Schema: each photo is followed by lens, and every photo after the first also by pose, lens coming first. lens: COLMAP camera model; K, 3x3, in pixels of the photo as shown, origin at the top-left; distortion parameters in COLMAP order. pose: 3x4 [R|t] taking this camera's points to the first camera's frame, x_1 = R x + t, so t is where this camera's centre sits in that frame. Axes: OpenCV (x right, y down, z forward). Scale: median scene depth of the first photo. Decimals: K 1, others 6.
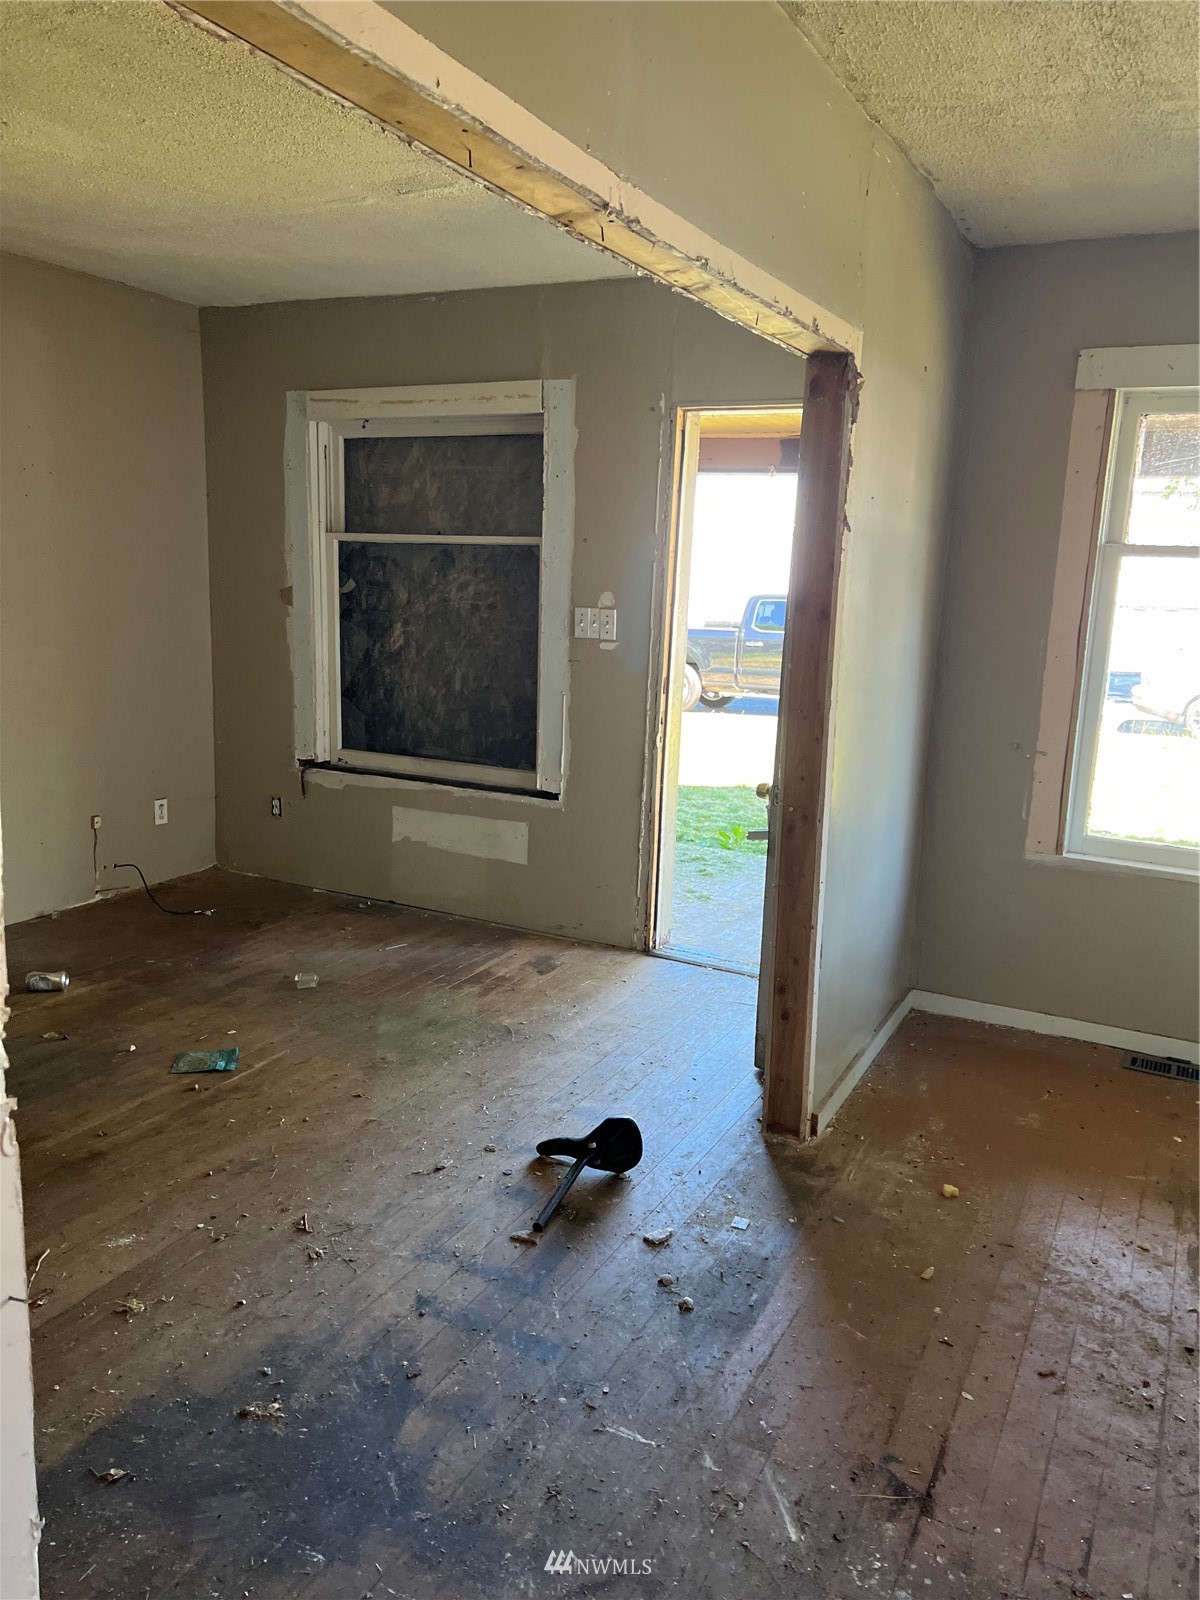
lens RADIAL K [[1201.2, 0, 586.9], [0, 1201.2, 808.6], [0, 0, 1]] dist [0.060415, -0.069441]
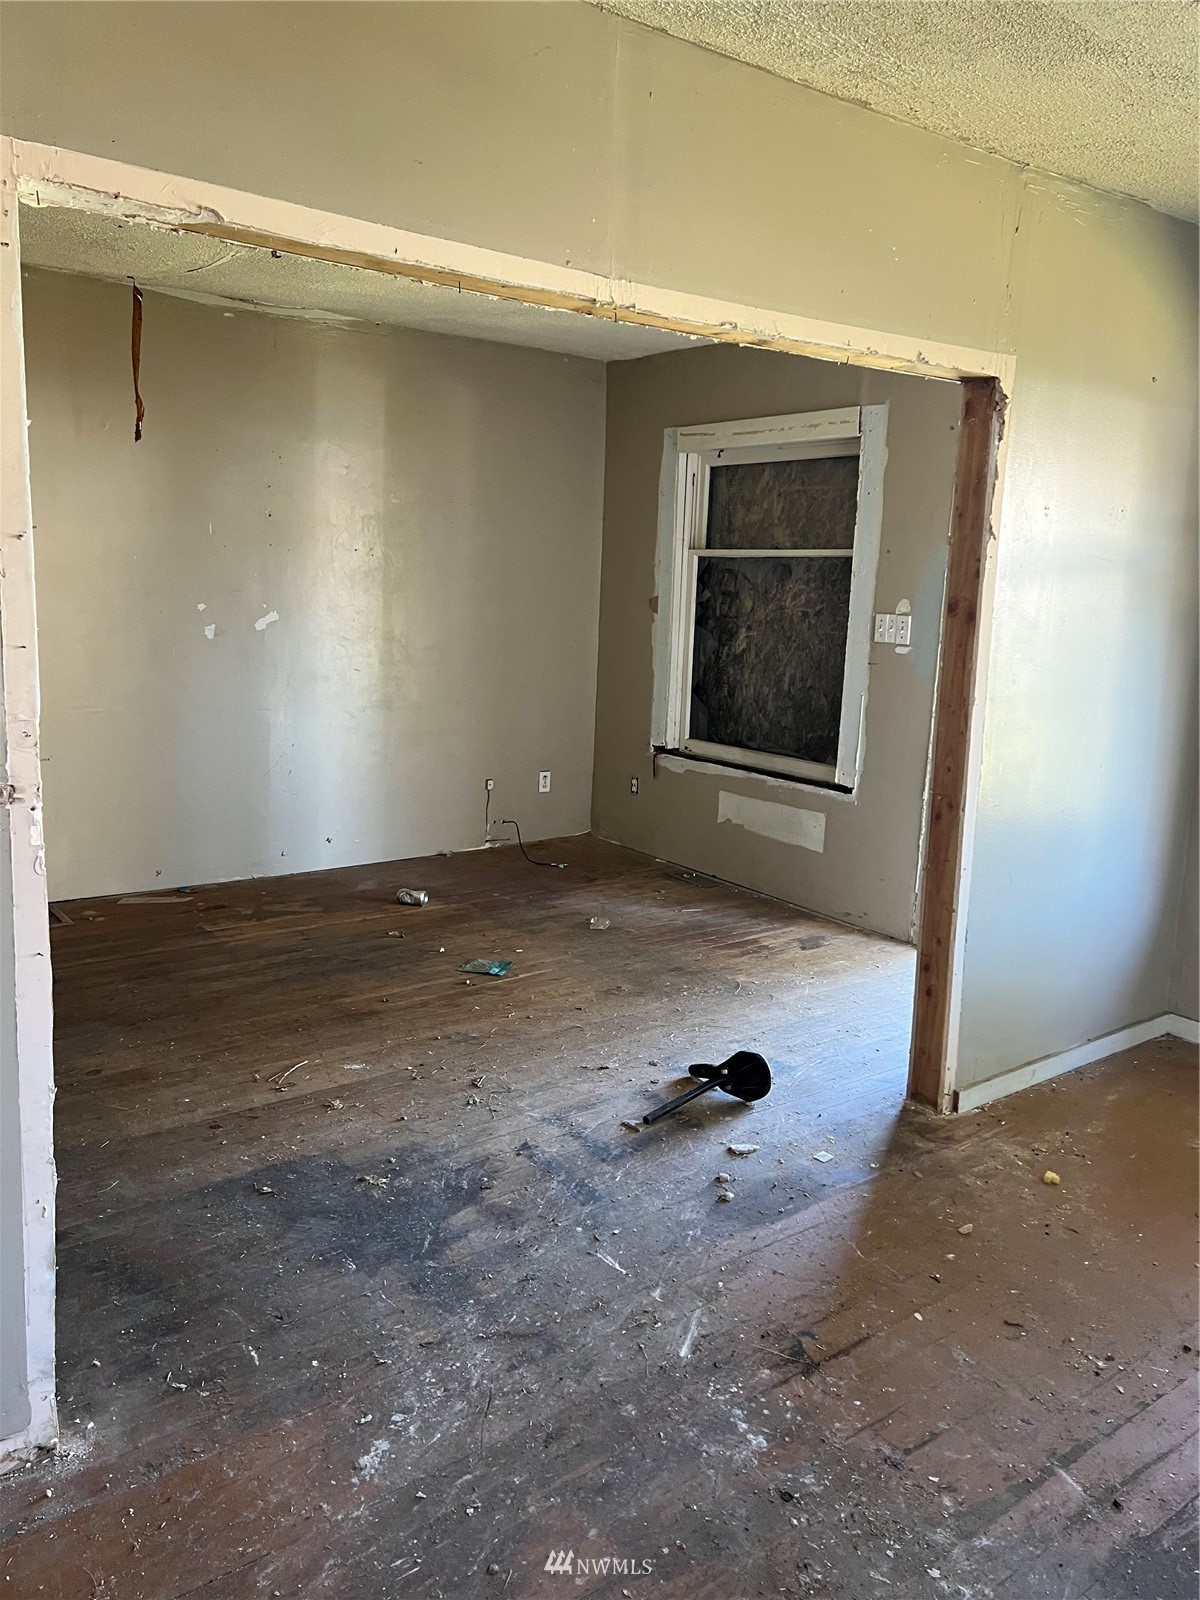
lens RADIAL K [[1201.2, 0, 588.9], [0, 1201.2, 788.9], [0, 0, 1]] dist [0.060415, -0.069441]
pose [[0.901181, 0.077542, -0.426450, 0.312038], [-0.090467, 0.995848, -0.010099, 0.028758], [0.423897, 0.047680, 0.904455, -0.096611]]
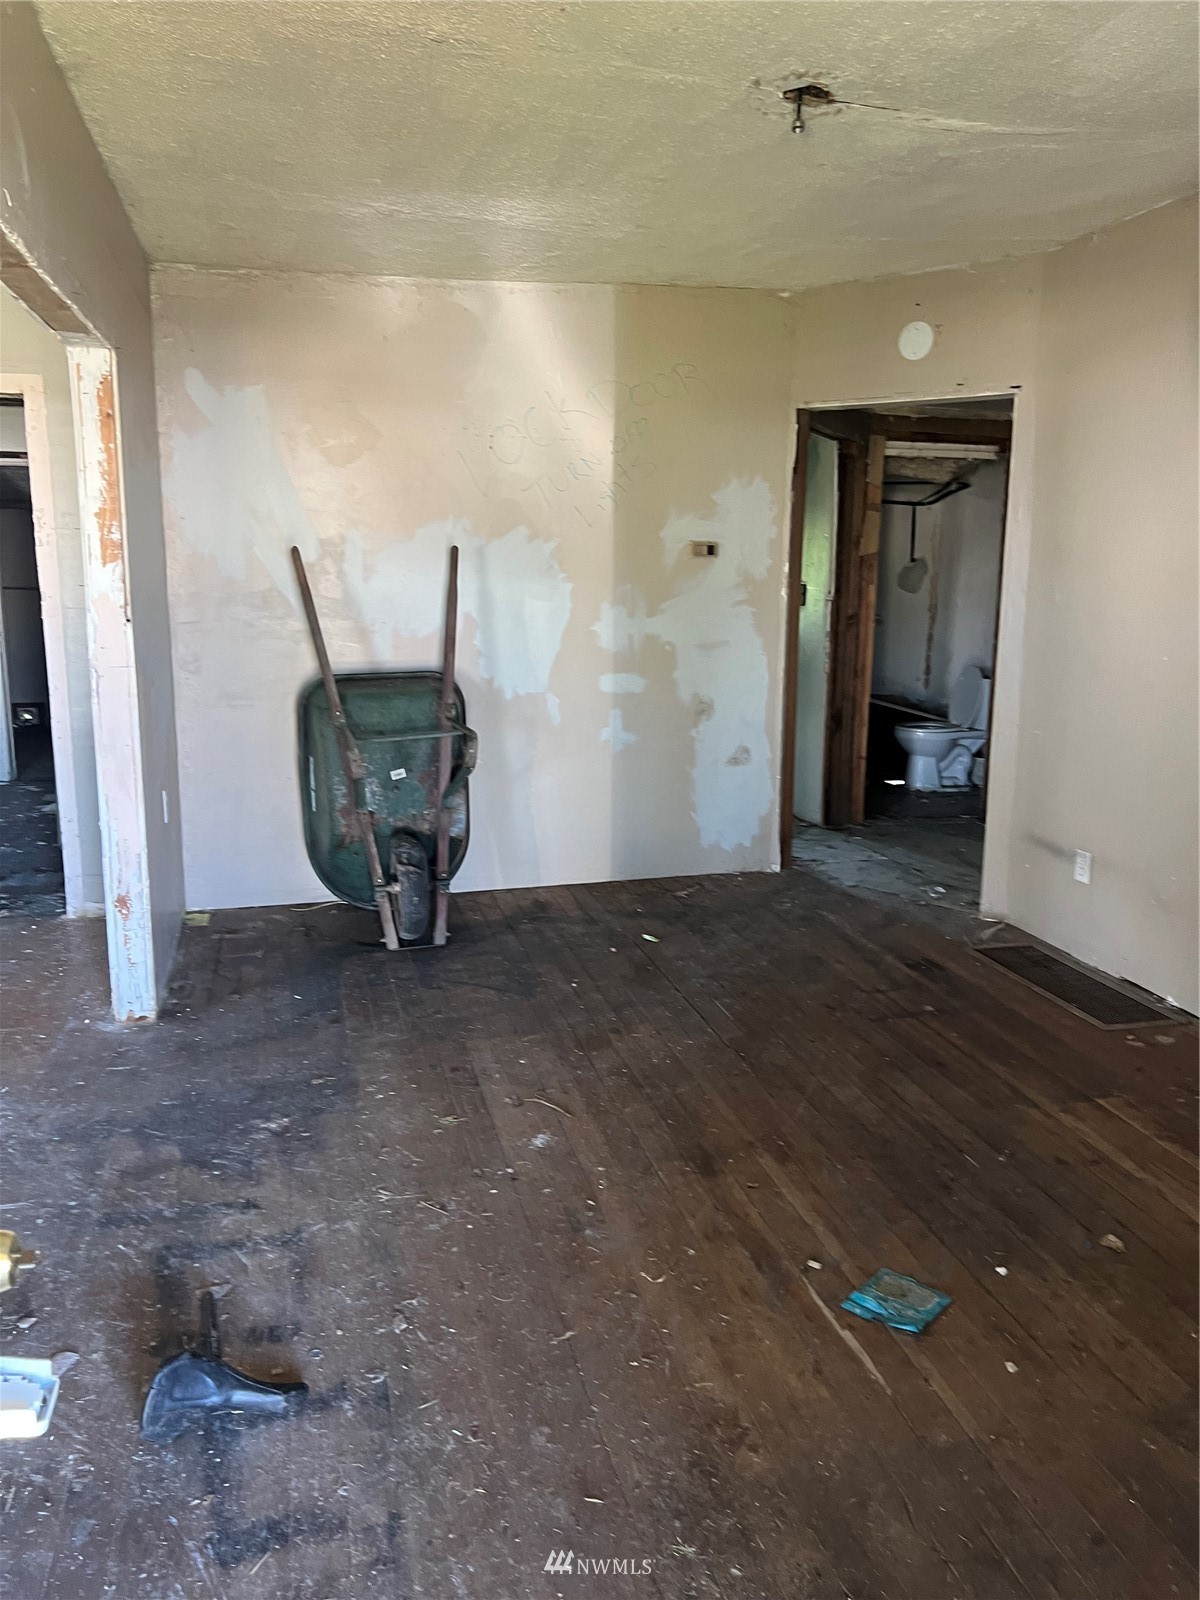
lens RADIAL K [[1201.2, 0, 585.6], [0, 1201.2, 797.9], [0, 0, 1]] dist [0.060415, -0.069441]
pose [[-0.752772, 0.091969, -0.651825, 0.227566], [-0.159014, 0.935464, 0.315629, -0.238744], [0.638787, 0.341245, -0.689567, 1.309369]]
